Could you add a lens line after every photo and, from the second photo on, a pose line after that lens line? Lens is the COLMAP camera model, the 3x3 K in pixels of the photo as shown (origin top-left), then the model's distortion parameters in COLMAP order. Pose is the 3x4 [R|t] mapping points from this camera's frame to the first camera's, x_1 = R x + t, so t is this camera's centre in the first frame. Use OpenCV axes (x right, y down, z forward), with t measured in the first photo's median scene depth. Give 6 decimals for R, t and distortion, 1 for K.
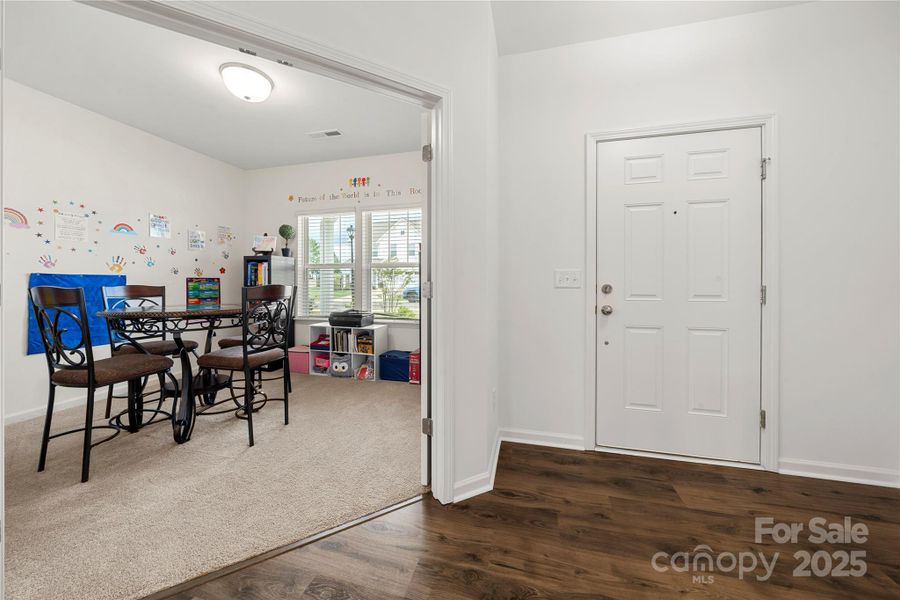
lens RADIAL K [[308.9, 0, 450.9], [0, 308.9, 283.4], [0, 0, 1]] dist [-0.006408, -0.000355]
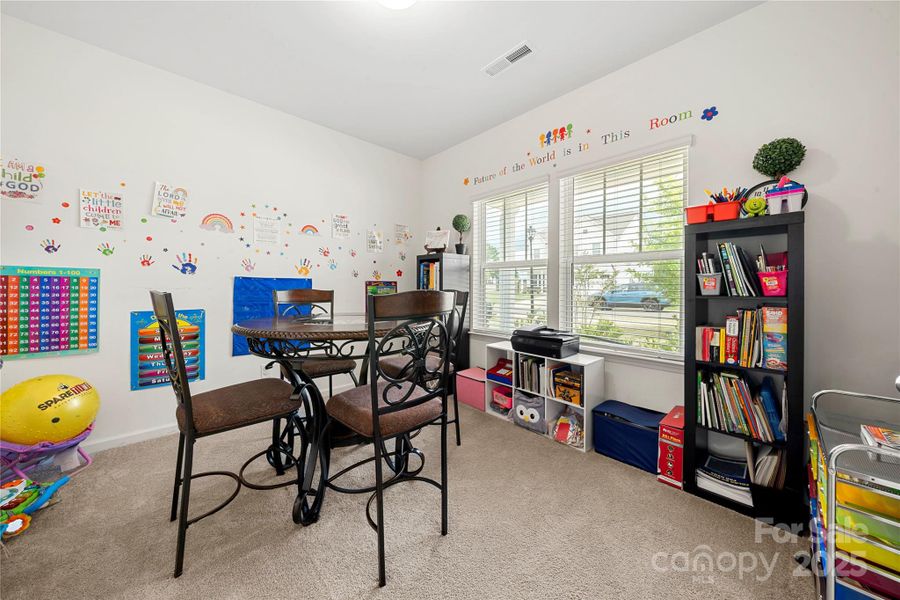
lens RADIAL K [[308.9, 0, 452.3], [0, 308.9, 289.1], [0, 0, 1]] dist [-0.006408, -0.000355]
pose [[0.851972, 0.006936, -0.523541, -0.152763], [-0.004670, 0.999973, 0.005648, -0.000860], [0.523566, -0.002367, 0.851982, 0.355132]]
